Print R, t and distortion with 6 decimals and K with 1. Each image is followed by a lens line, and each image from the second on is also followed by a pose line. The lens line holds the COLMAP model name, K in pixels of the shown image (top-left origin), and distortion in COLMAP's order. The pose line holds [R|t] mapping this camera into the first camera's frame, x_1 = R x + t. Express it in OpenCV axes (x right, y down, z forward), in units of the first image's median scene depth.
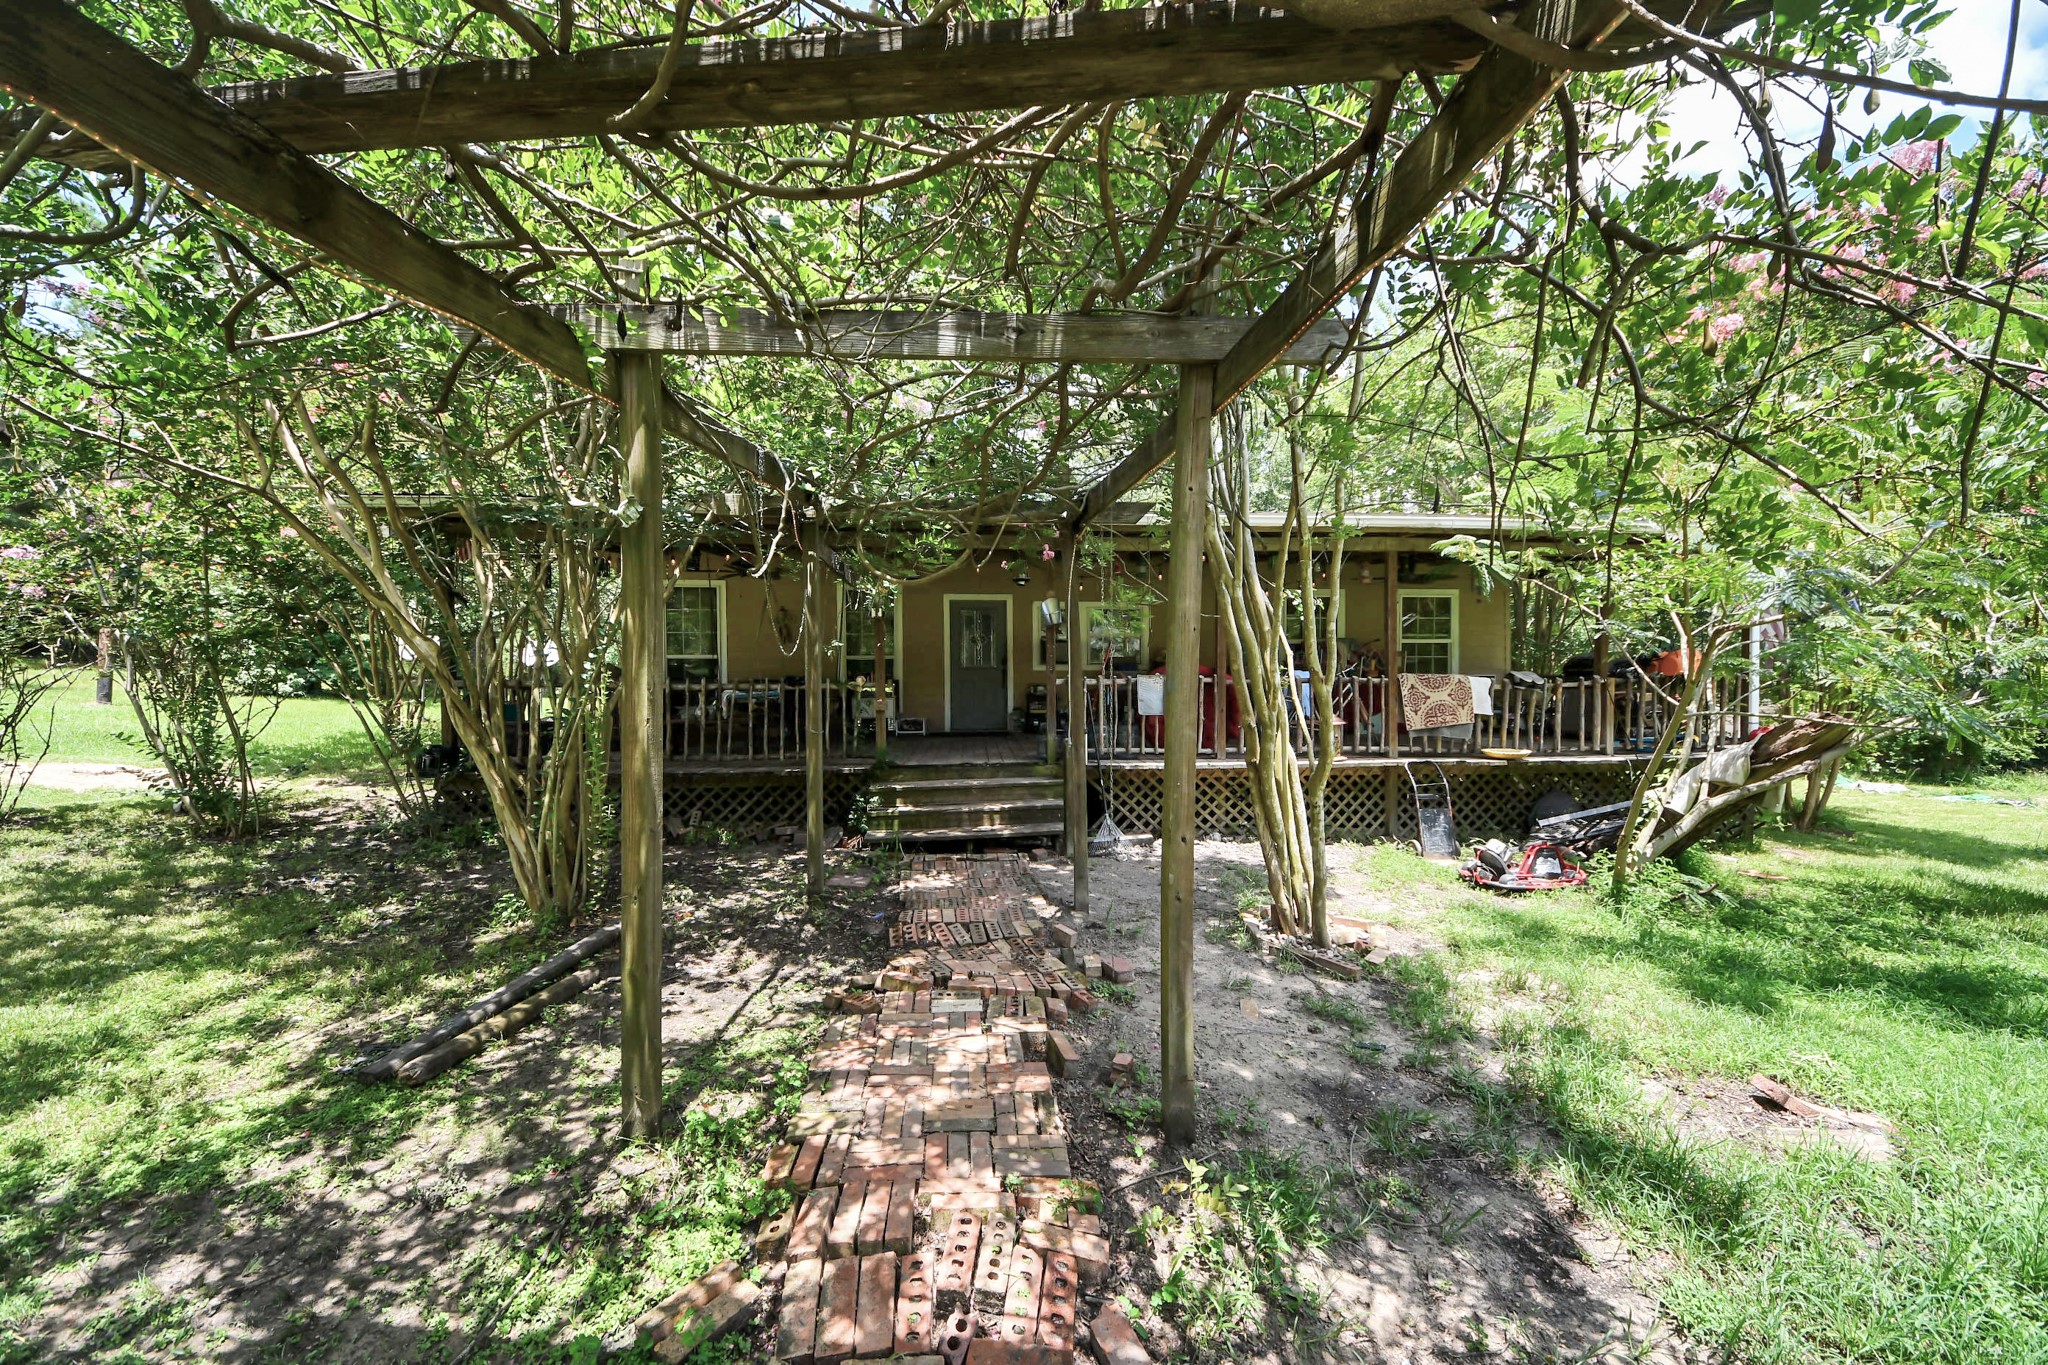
lens RADIAL K [[851.6, 0, 1024.0], [0, 851.6, 682.5], [0, 0, 1]] dist [0.013692, -0.020346]
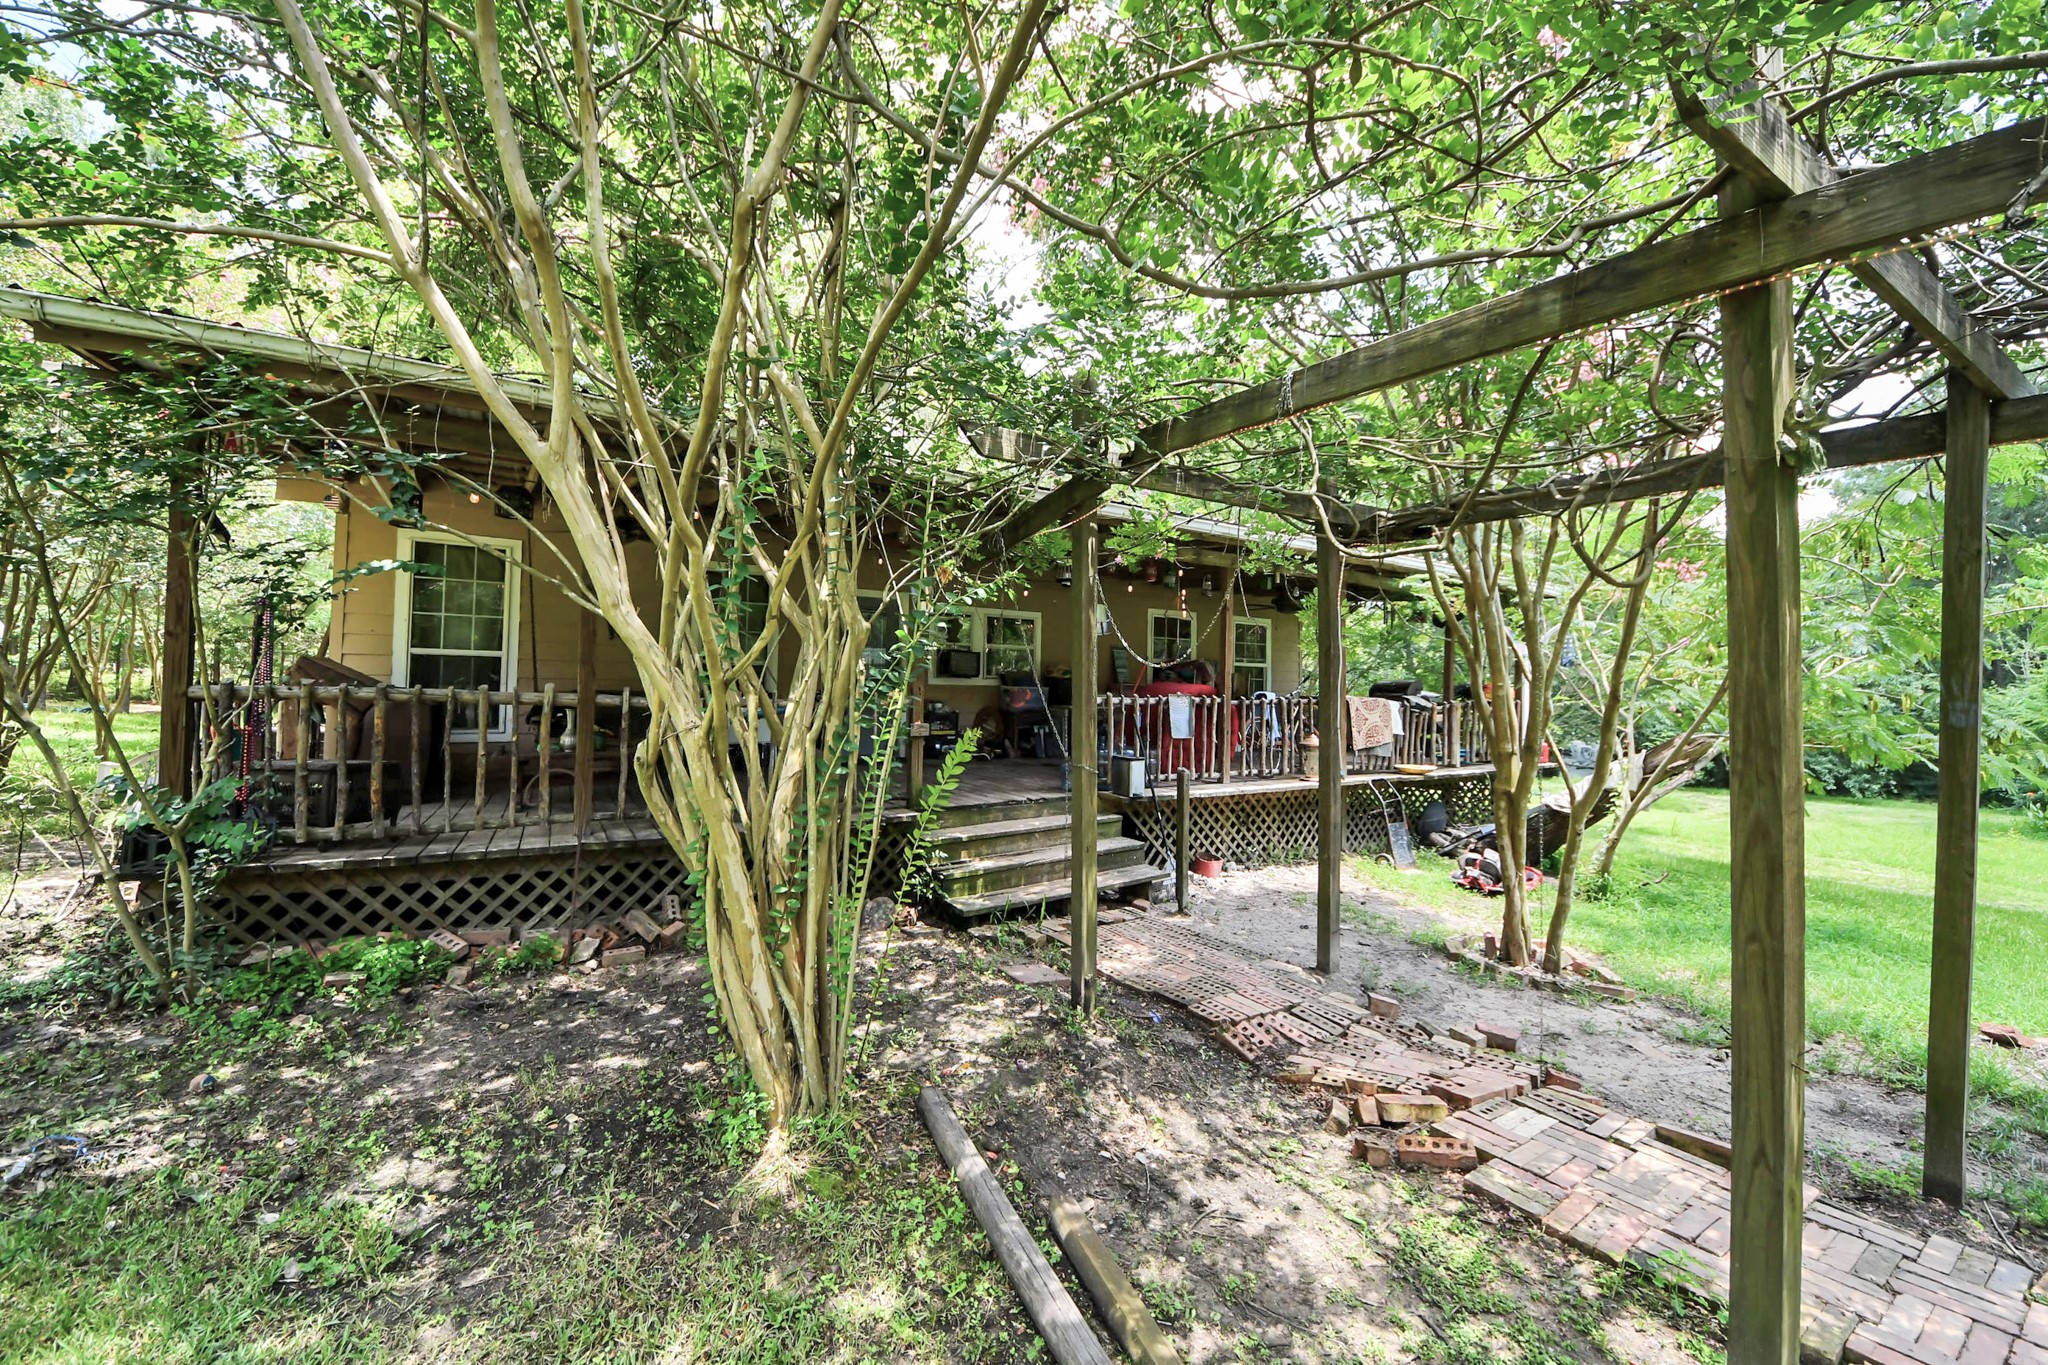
lens RADIAL K [[864.5, 0, 1029.7], [0, 864.5, 671.3], [0, 0, 1]] dist [0.012077, -0.019843]
pose [[0.856231, 0.029531, 0.515748, -0.724078], [-0.015611, 0.999388, -0.031305, -0.002335], [-0.516357, 0.018753, 0.856168, 0.446239]]
